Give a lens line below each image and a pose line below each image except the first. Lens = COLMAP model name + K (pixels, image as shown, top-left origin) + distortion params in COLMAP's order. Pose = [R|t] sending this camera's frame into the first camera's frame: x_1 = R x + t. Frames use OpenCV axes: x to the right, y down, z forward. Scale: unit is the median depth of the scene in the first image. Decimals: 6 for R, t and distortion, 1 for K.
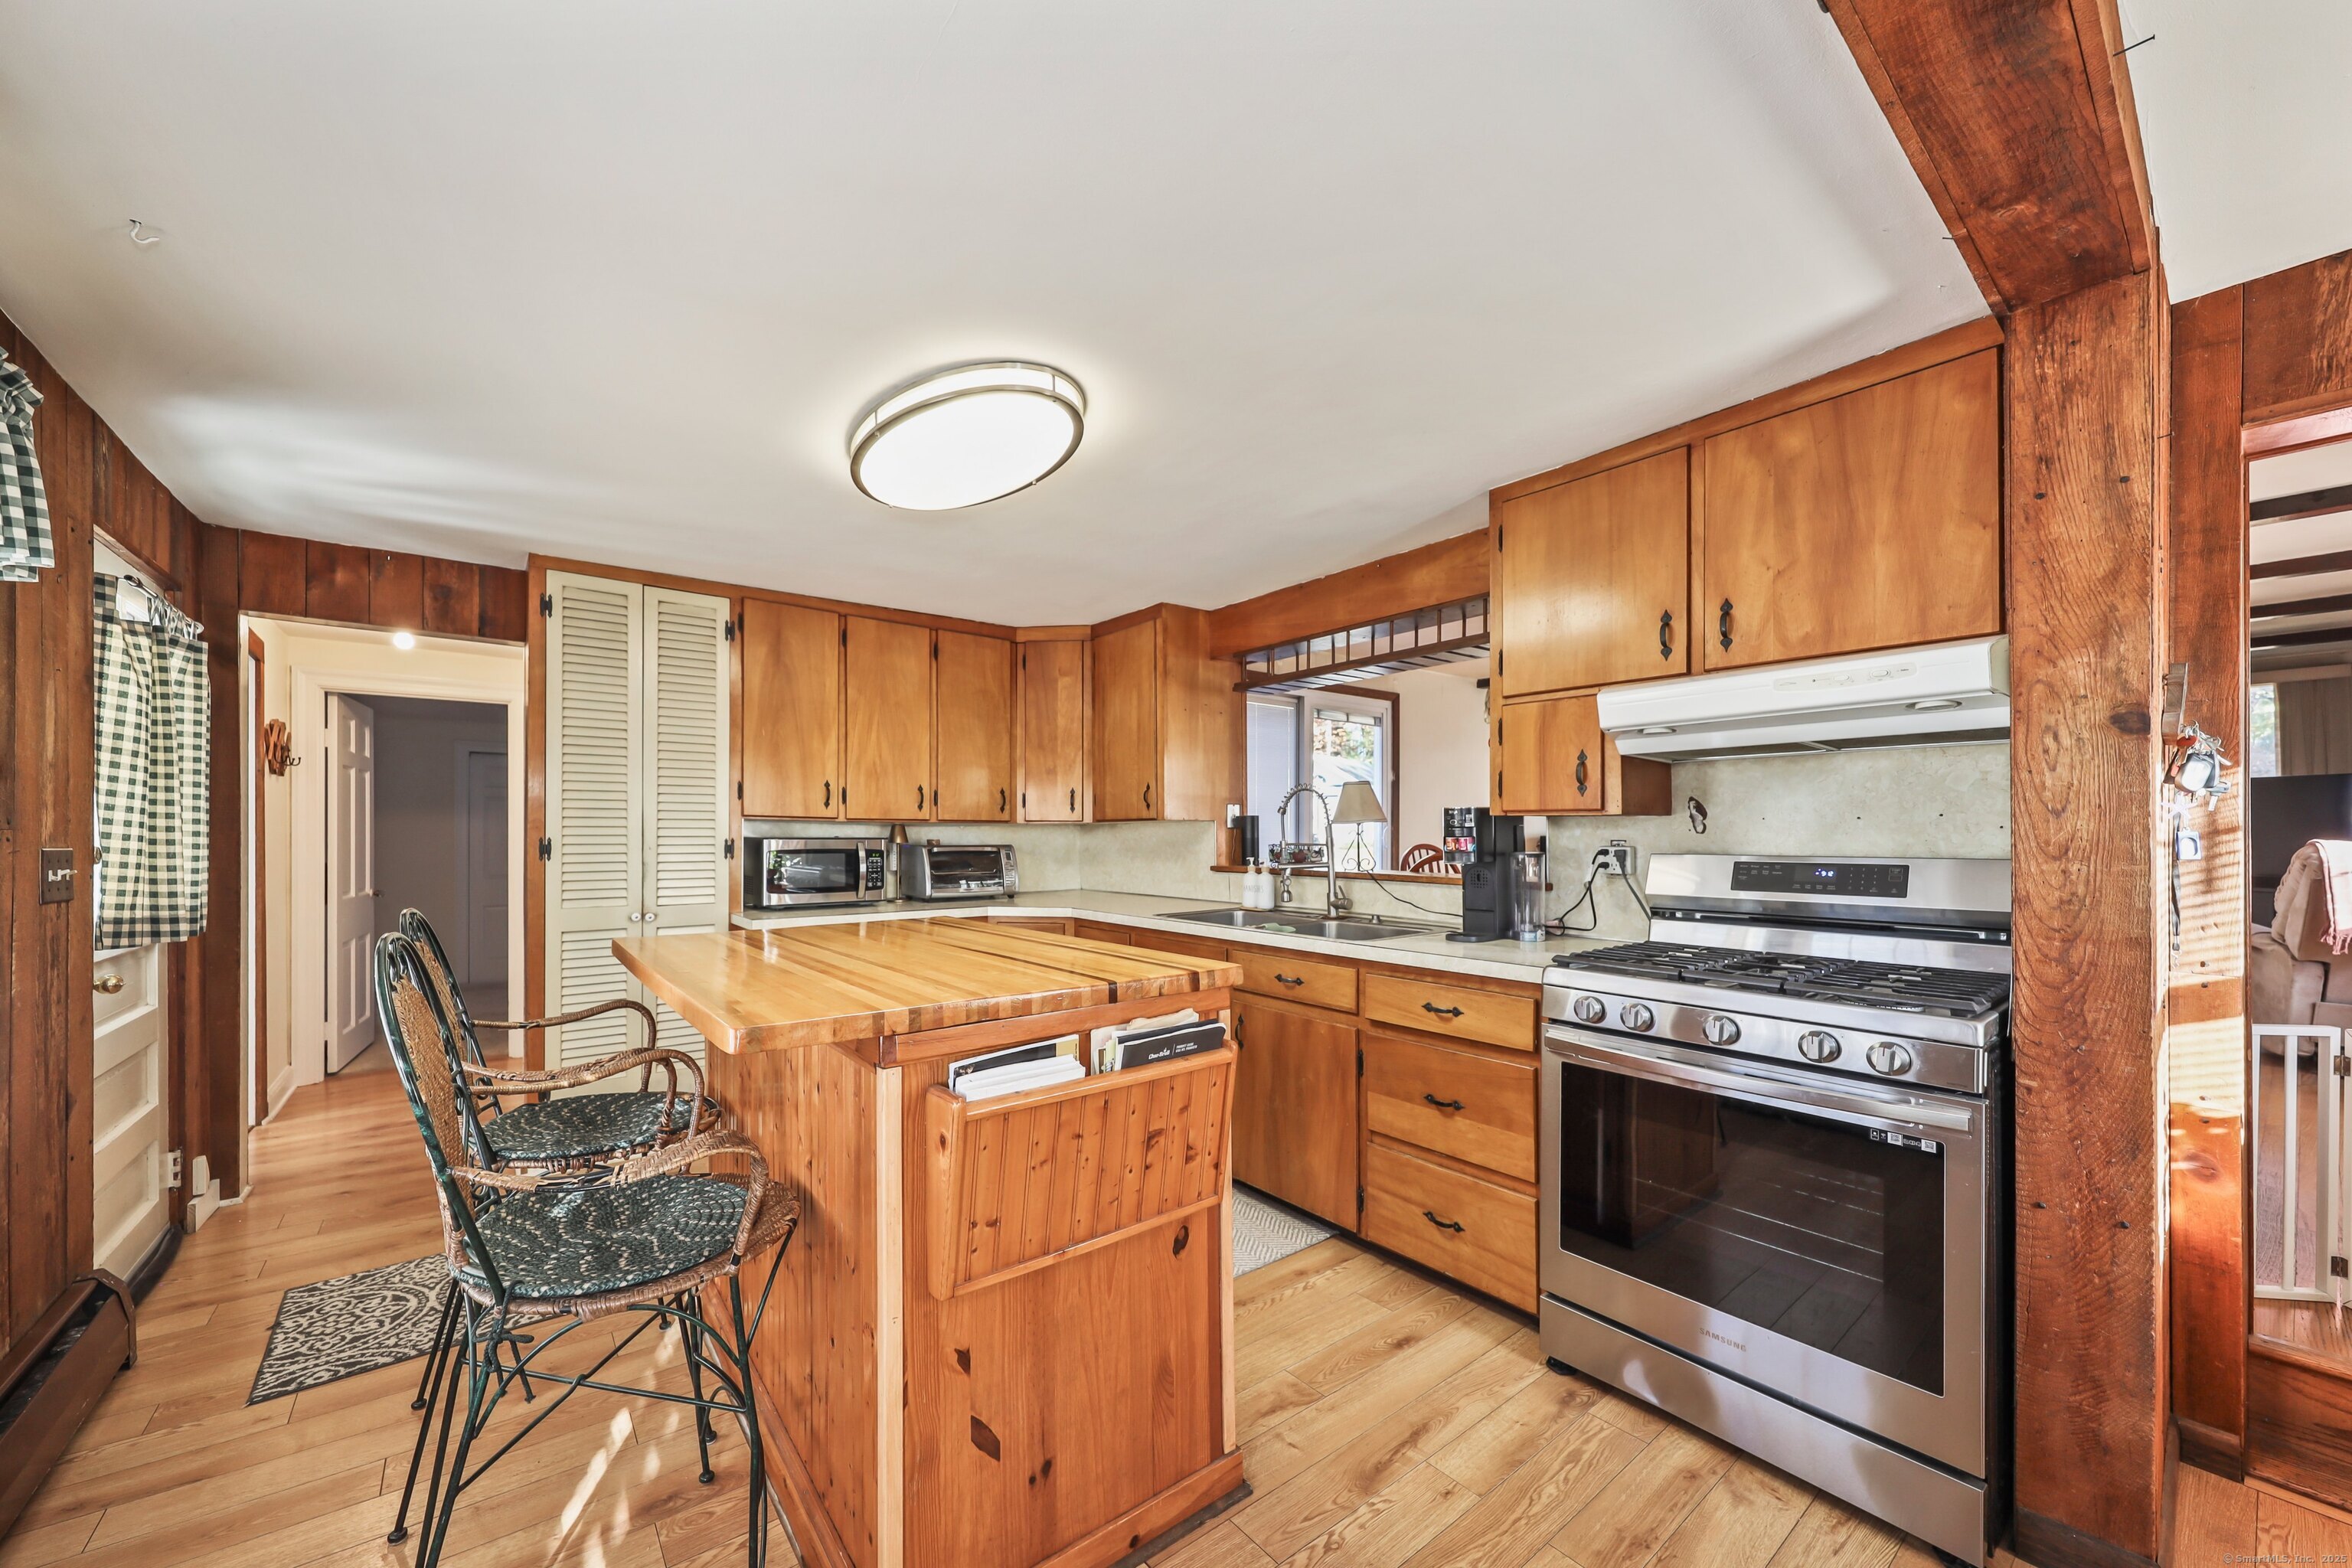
lens RADIAL K [[864.0, 0, 1173.2], [0, 864.0, 837.7], [0, 0, 1]] dist [0.001435, 0.000094]
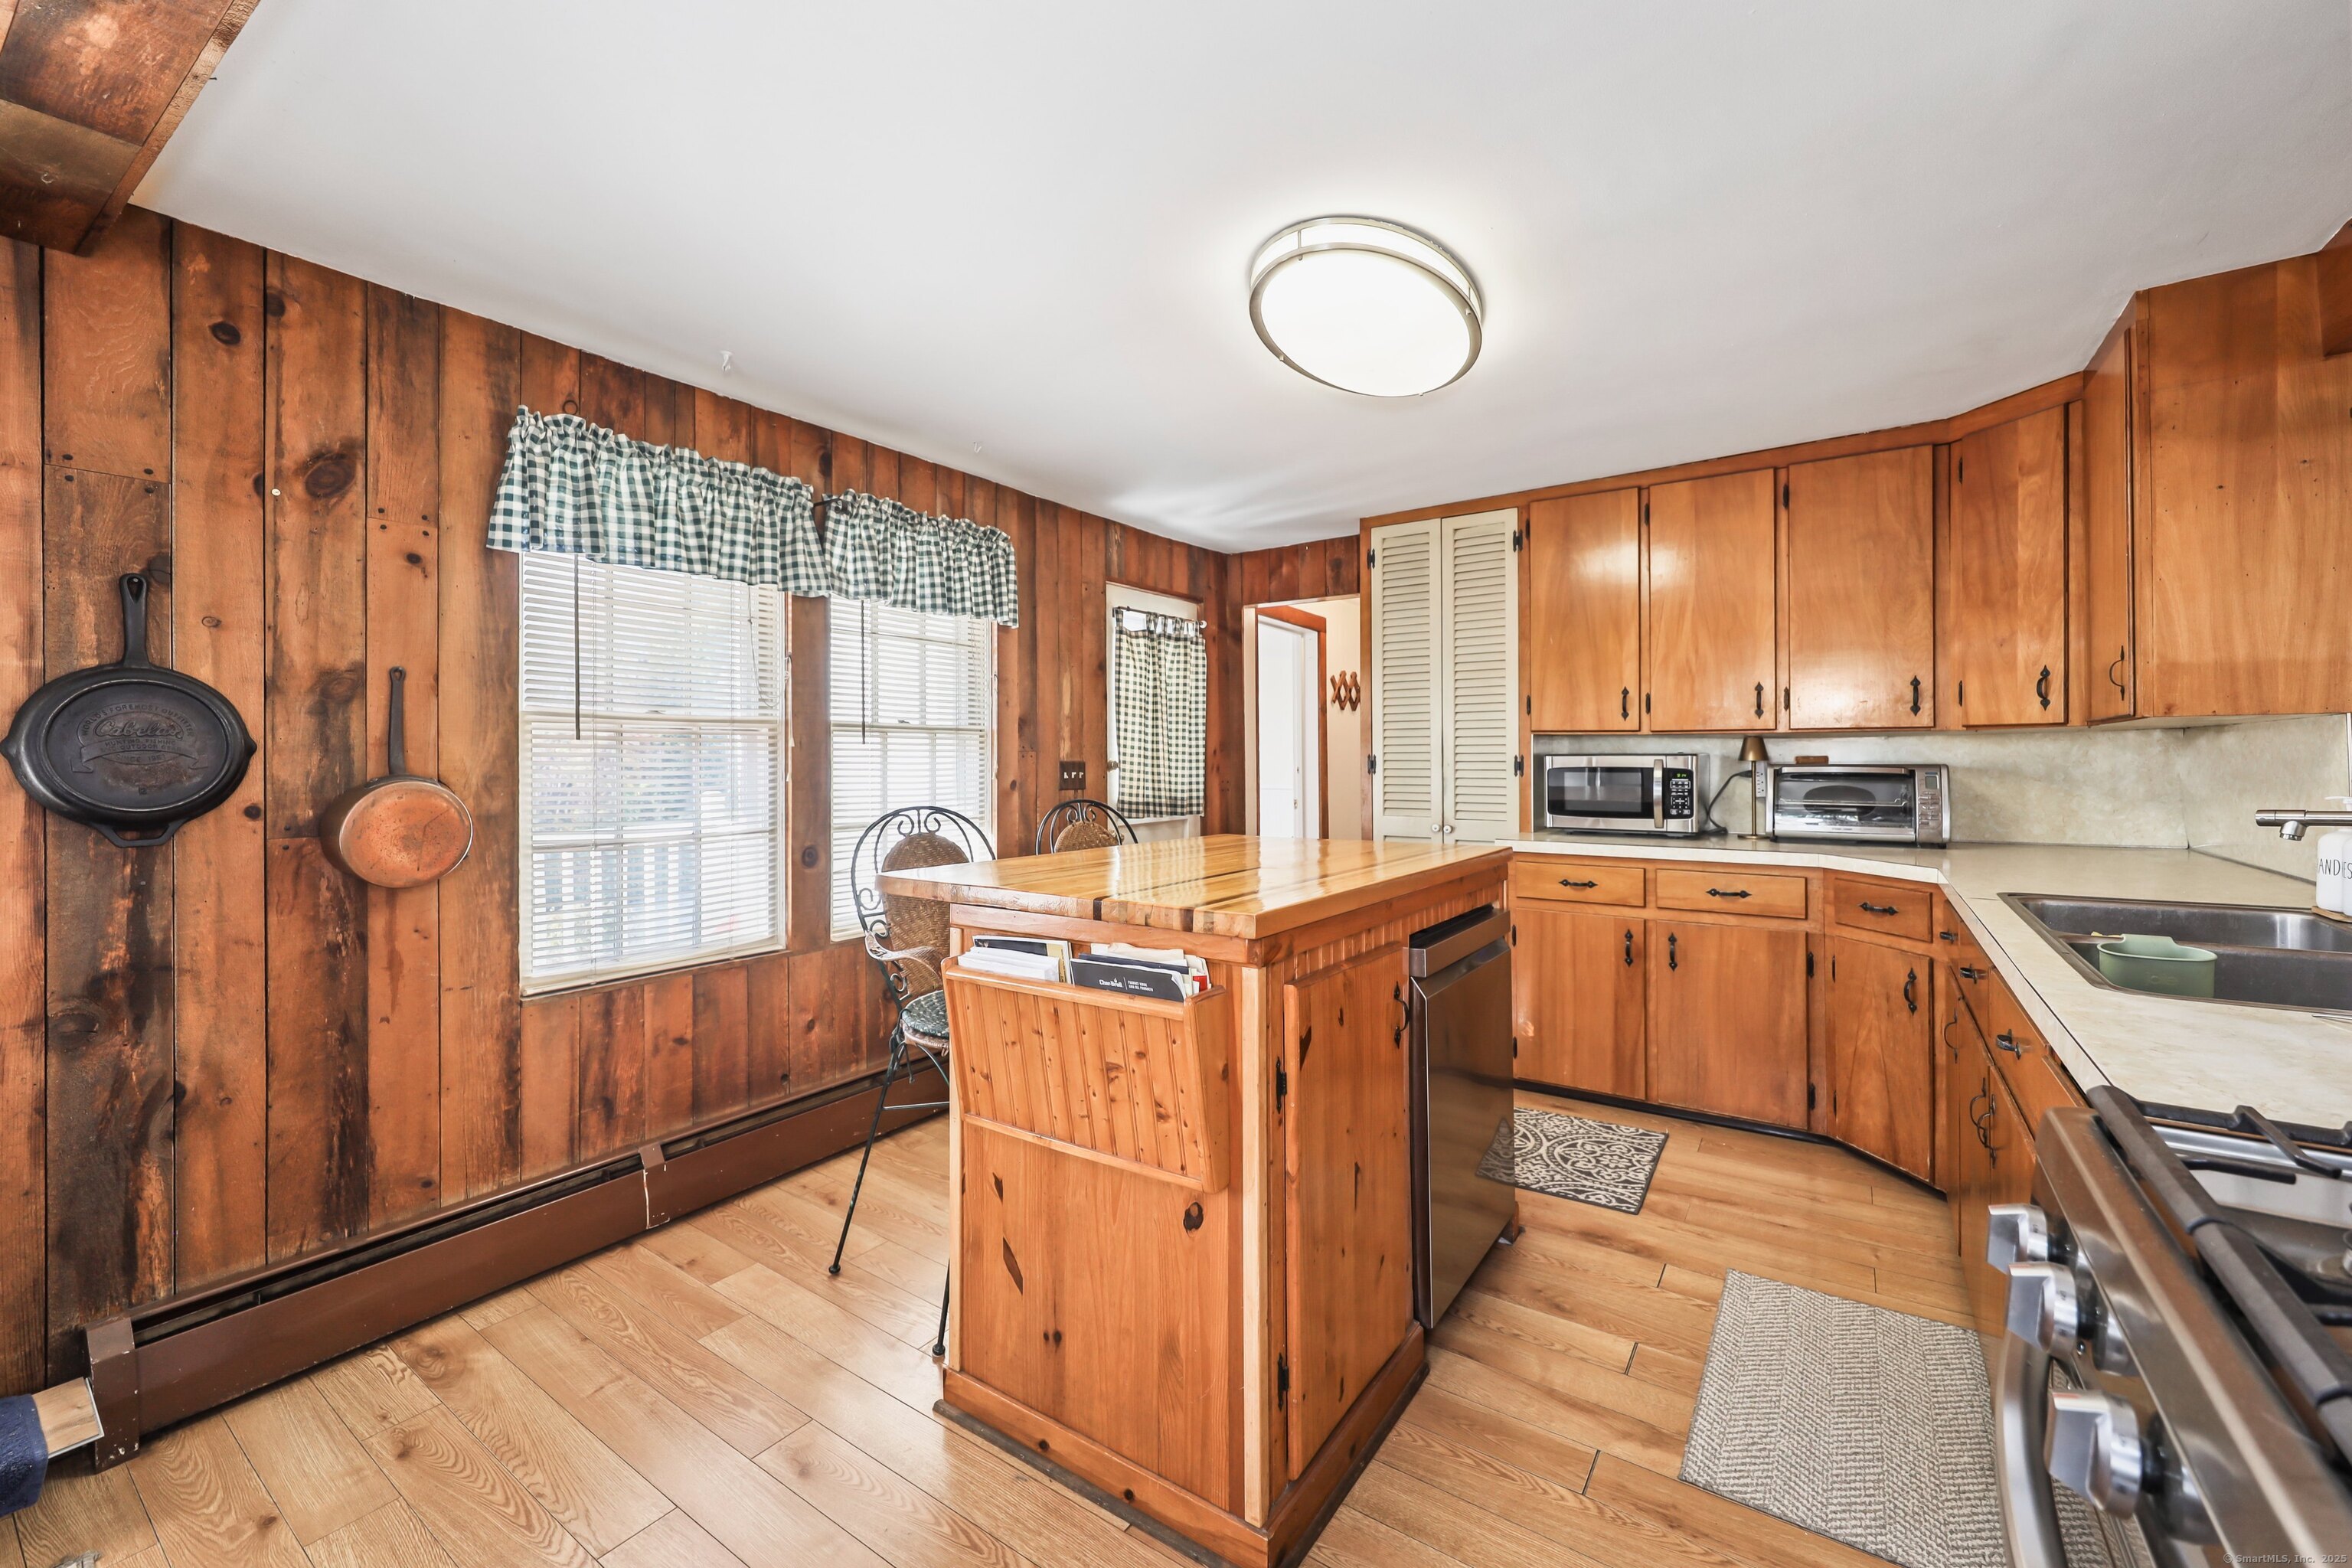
lens RADIAL K [[960.5, 0, 1173.2], [0, 960.5, 771.8], [0, 0, 1]] dist [0.001801, 0.000137]
pose [[0.289193, 0.012921, -0.957184, 0.436737], [0.002262, 0.999897, 0.014181, 0.003839], [0.957268, -0.006266, 0.289134, 0.337947]]
